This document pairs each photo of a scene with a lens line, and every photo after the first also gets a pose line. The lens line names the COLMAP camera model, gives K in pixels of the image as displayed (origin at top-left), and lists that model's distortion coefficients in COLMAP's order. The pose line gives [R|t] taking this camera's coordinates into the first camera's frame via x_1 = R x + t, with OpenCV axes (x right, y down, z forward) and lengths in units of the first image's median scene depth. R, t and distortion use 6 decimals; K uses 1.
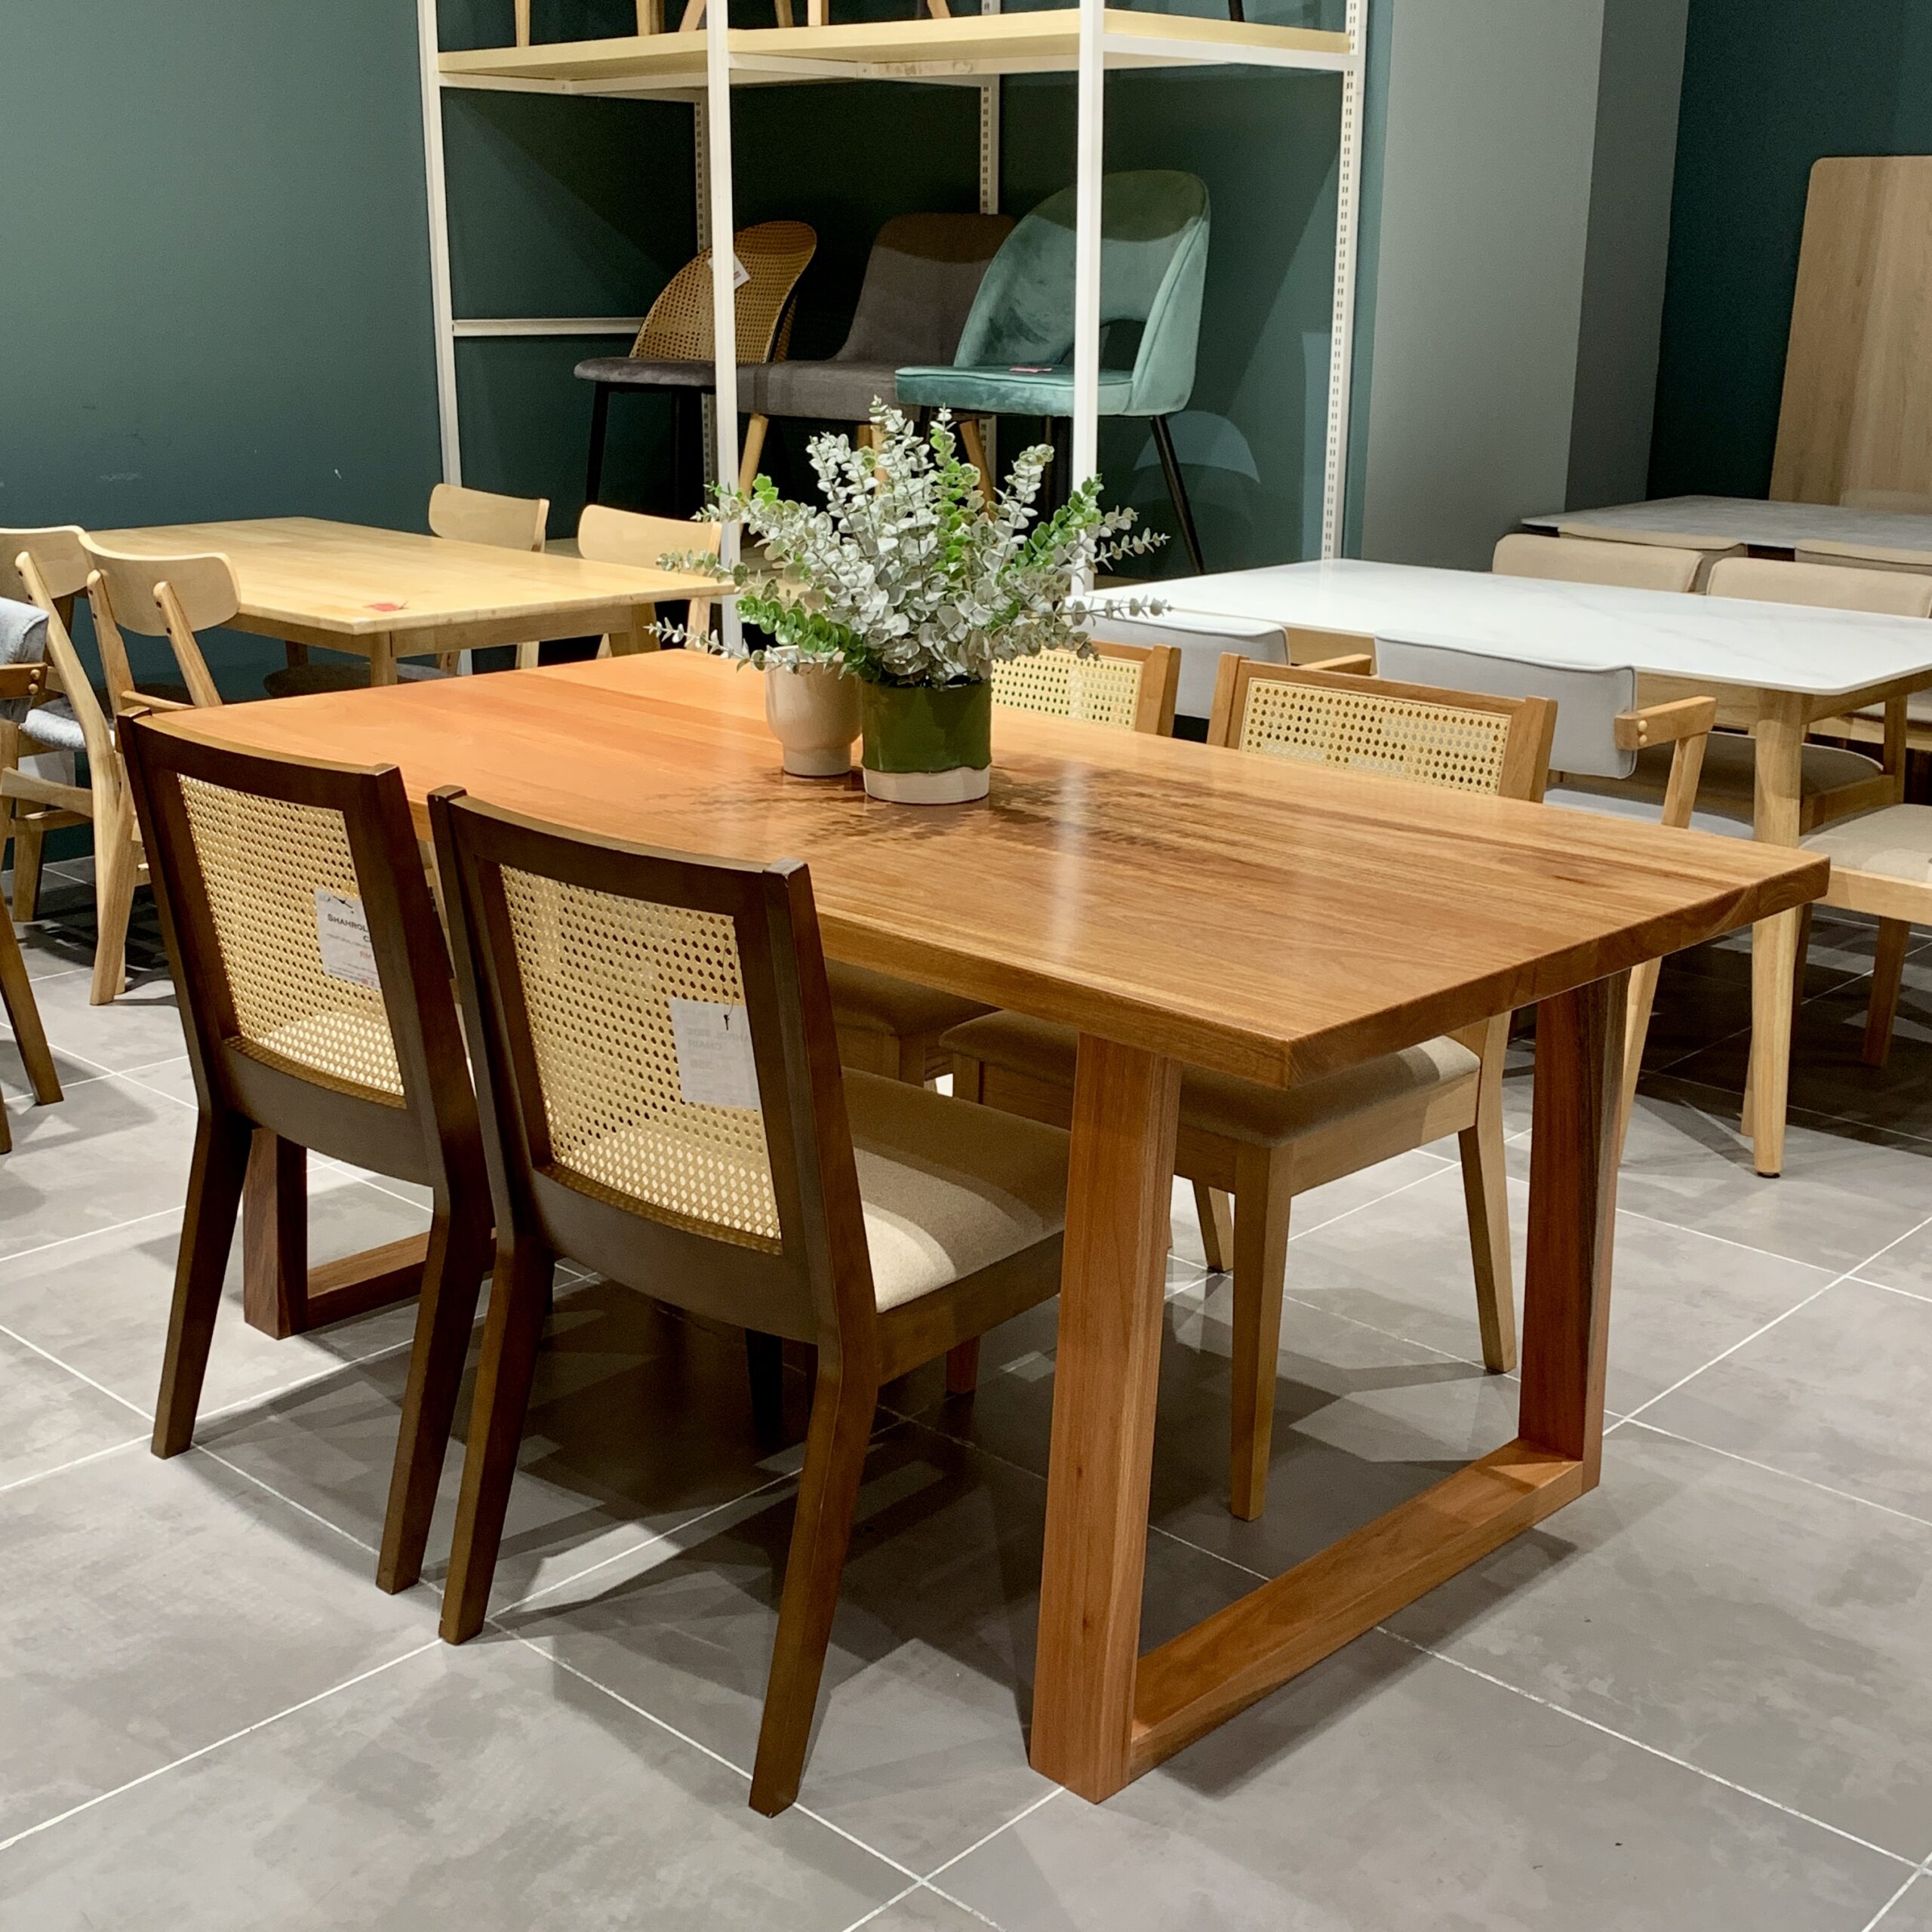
lens RADIAL K [[2467.9, 0, 975.5], [0, 2467.9, 937.0], [0, 0, 1]] dist [0.201916, -0.659317]
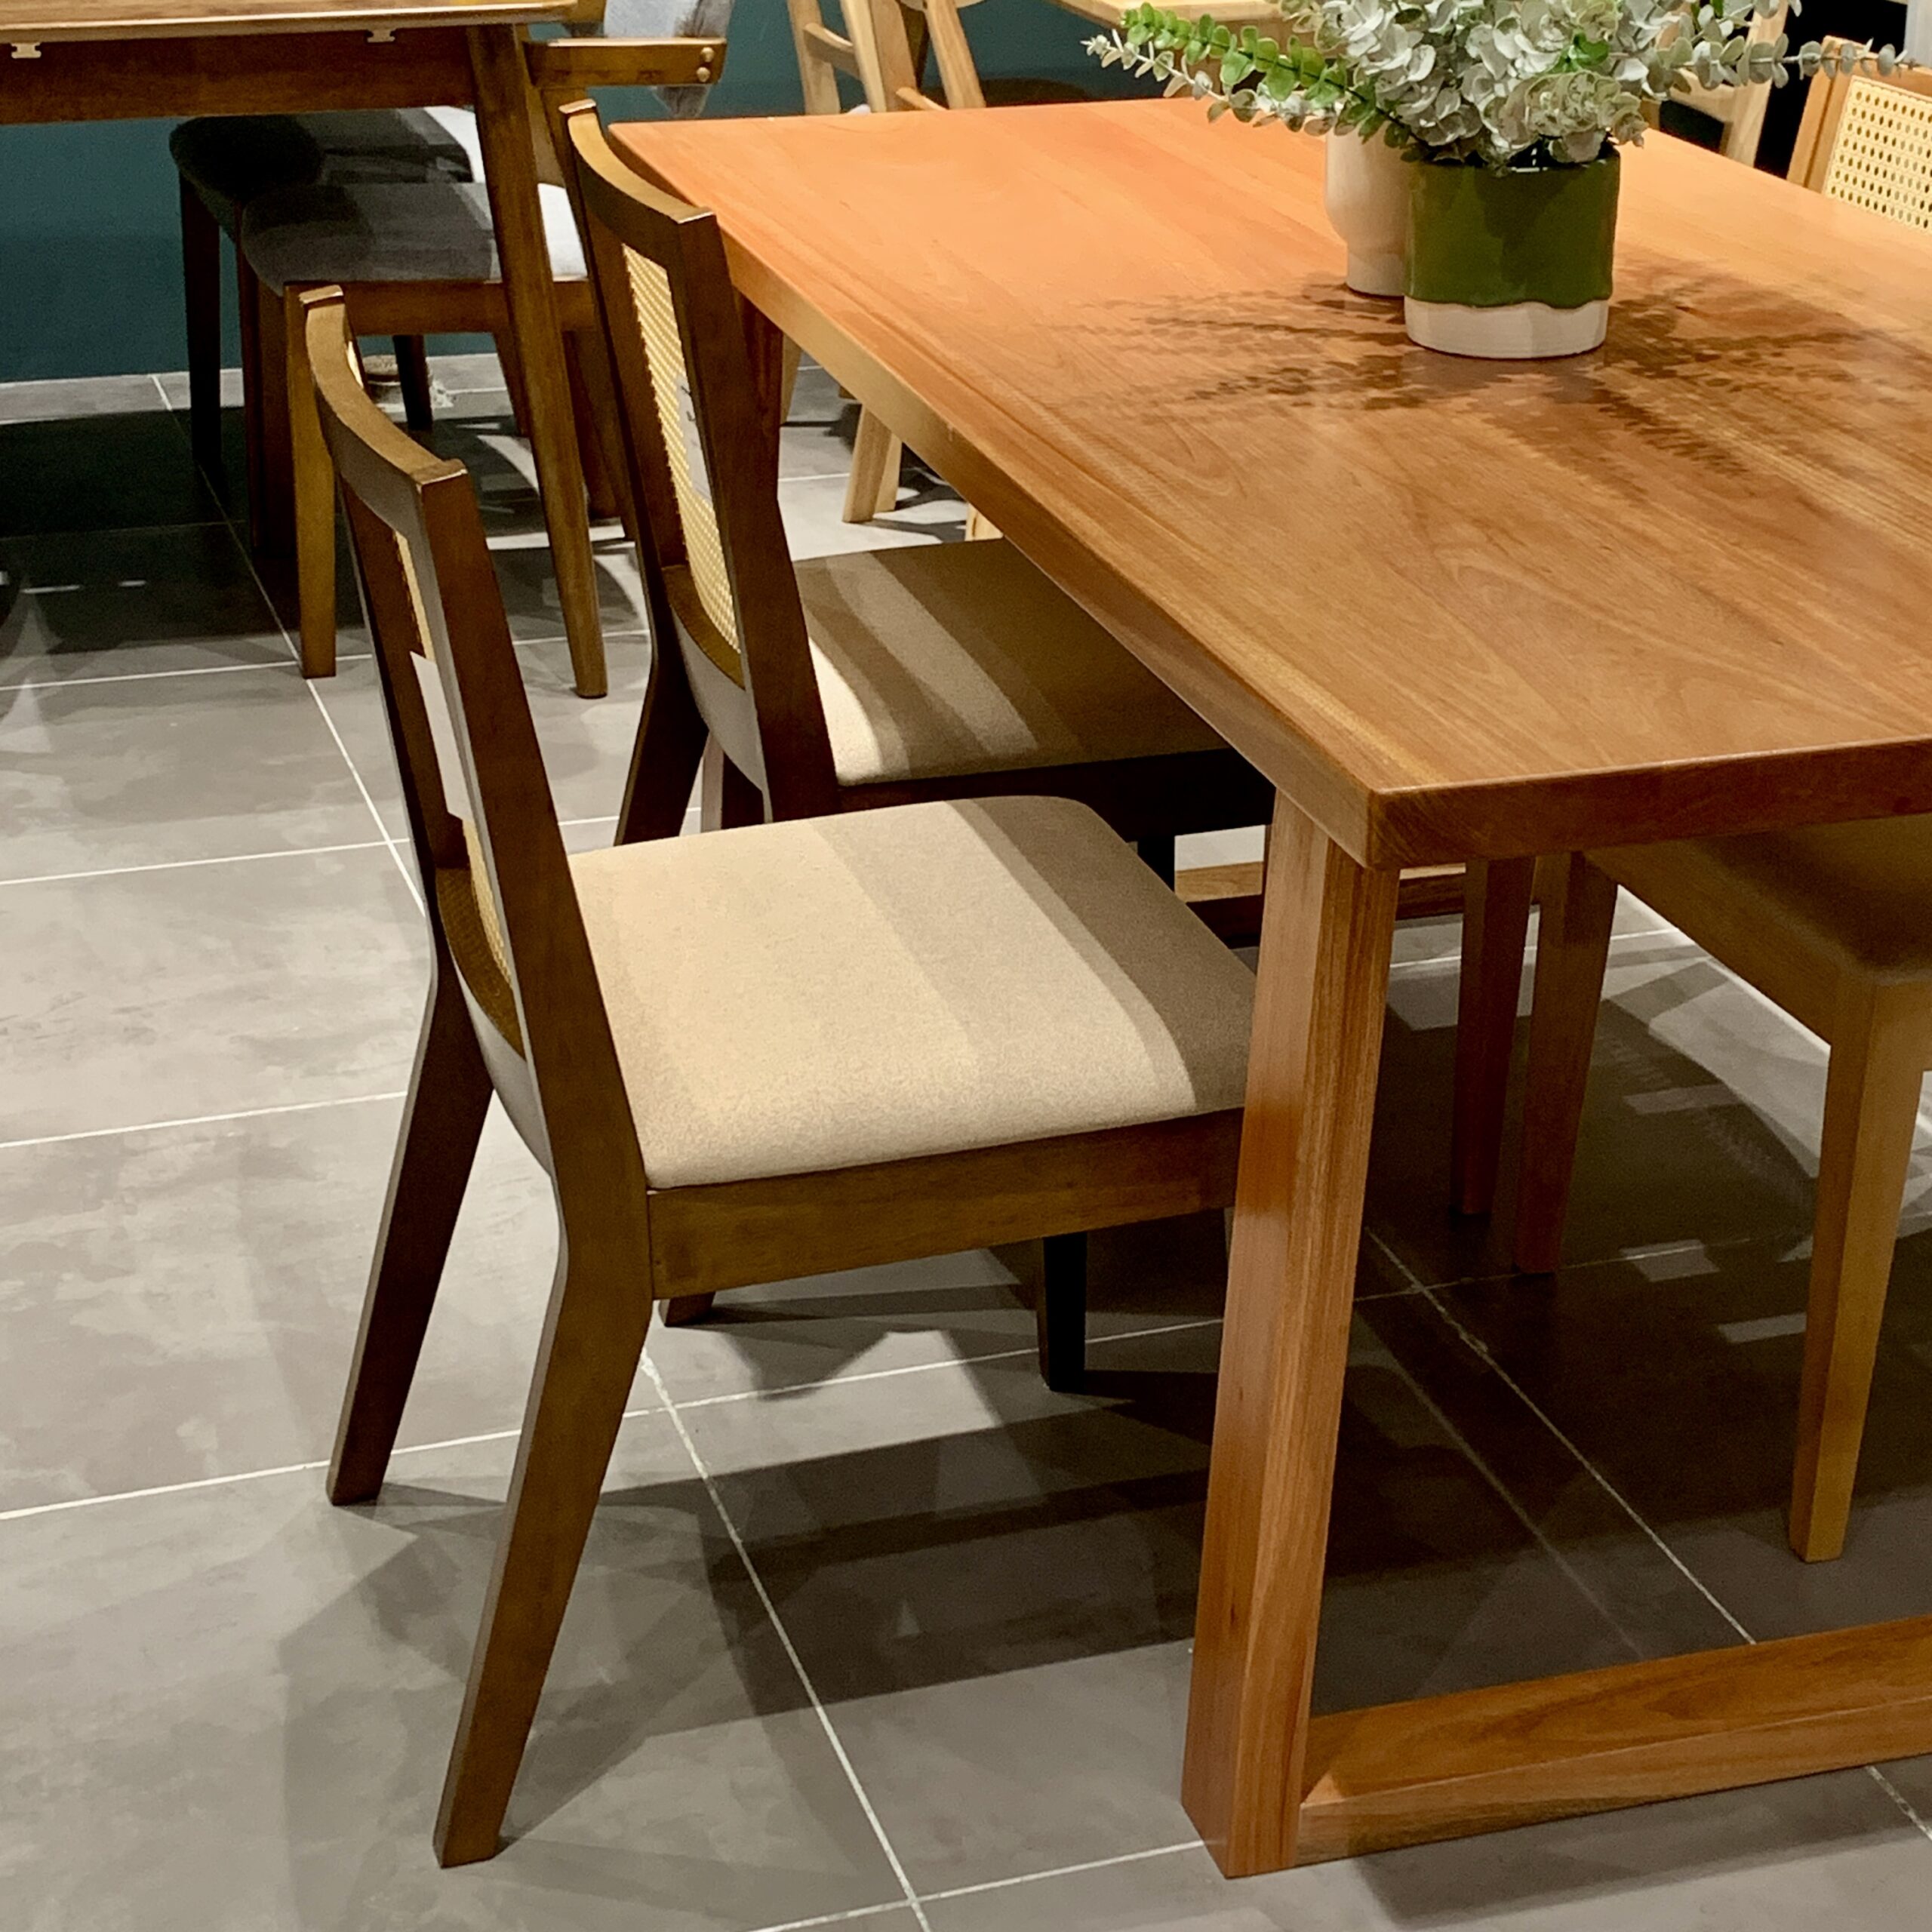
lens RADIAL K [[3675.1, 0, 961.5], [0, 3675.1, 954.0], [0, 0, 1]] dist [0.163371, -0.401788]
pose [[0.869086, 0.182021, -0.459954, 0.345169], [-0.122919, 0.980139, 0.155621, -0.036605], [0.479146, -0.078711, 0.874199, 0.099928]]
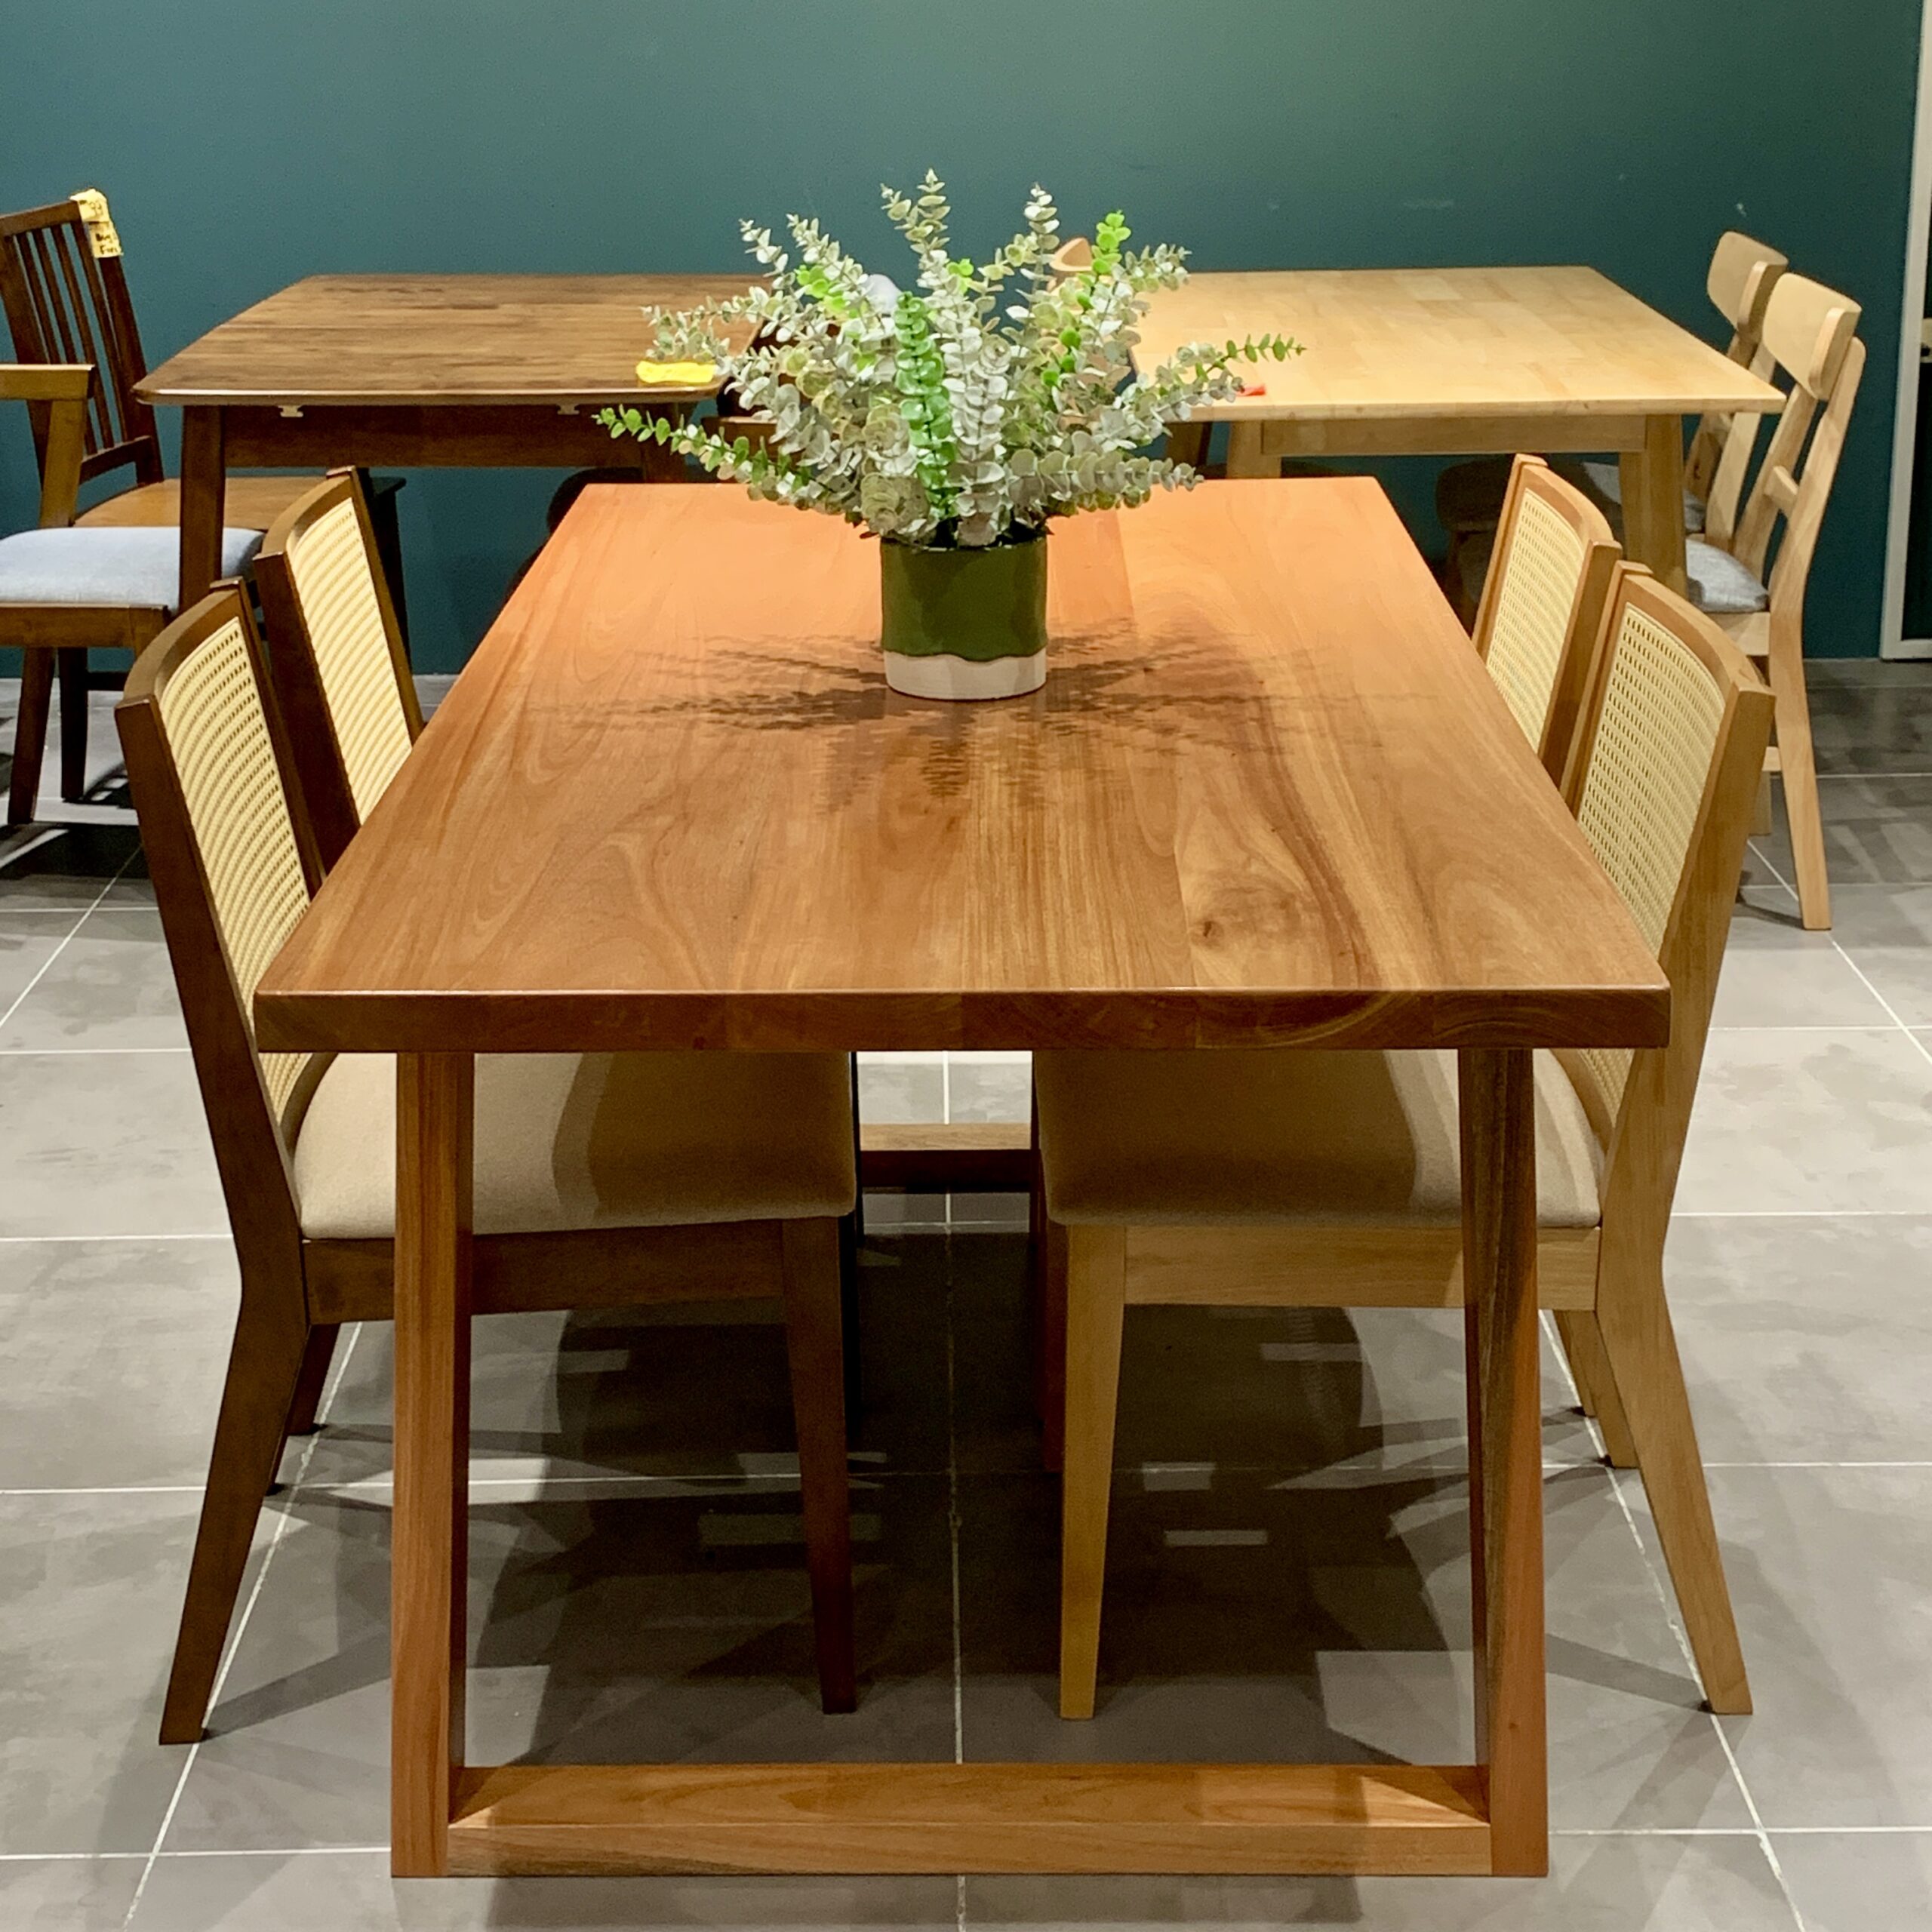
lens RADIAL K [[3410.1, 0, 966.0], [0, 3410.1, 966.0], [0, 0, 1]] dist [0.131290, -0.007941]
pose [[0.682007, 0.208809, -0.700903, 0.799771], [-0.175557, 0.977095, 0.120267, -0.107374], [0.709962, 0.041026, 0.703044, 0.267603]]
